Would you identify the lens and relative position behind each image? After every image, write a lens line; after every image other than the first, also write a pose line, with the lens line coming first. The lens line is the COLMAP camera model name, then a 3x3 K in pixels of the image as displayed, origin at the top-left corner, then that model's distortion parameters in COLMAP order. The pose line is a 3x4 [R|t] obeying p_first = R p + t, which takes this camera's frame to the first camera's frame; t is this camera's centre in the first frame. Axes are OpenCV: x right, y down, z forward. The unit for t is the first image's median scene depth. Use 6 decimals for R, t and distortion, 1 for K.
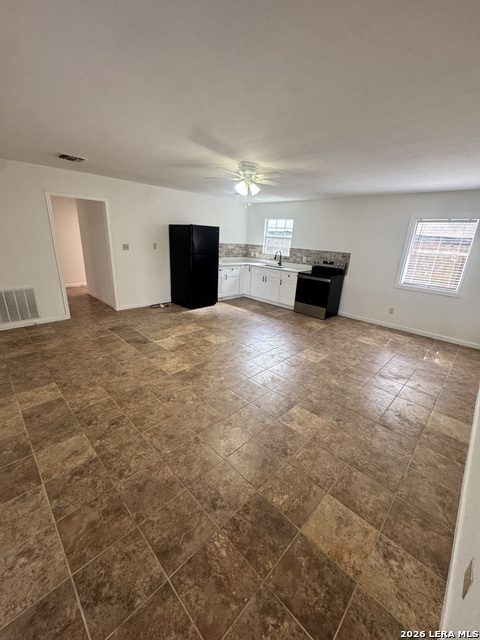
lens RADIAL K [[256.4, 0, 240.9], [0, 256.4, 319.5], [0, 0, 1]] dist [-0.003197, -0.000055]
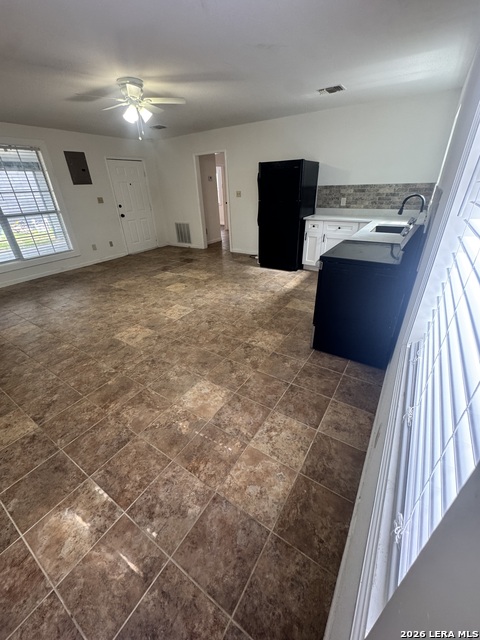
lens RADIAL K [[256.4, 0, 240.5], [0, 256.4, 321.2], [0, 0, 1]] dist [-0.003197, -0.000055]
pose [[0.193350, 0.408780, -0.891916, 0.991351], [-0.264604, 0.897112, 0.353800, -0.248103], [0.944775, 0.167598, 0.281622, 1.057772]]
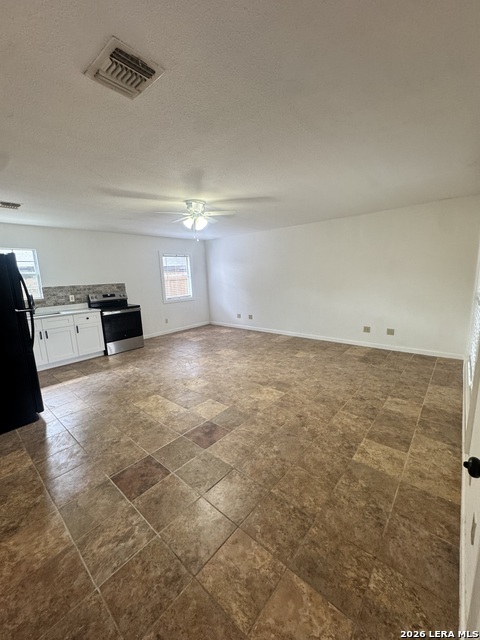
lens RADIAL K [[256.4, 0, 240.2], [0, 256.4, 319.7], [0, 0, 1]] dist [-0.003197, -0.000055]
pose [[-0.066098, -0.221731, 0.972865, -0.969098], [0.342166, 0.910842, 0.230843, -0.289627], [-0.937312, 0.348140, 0.015664, 0.837107]]
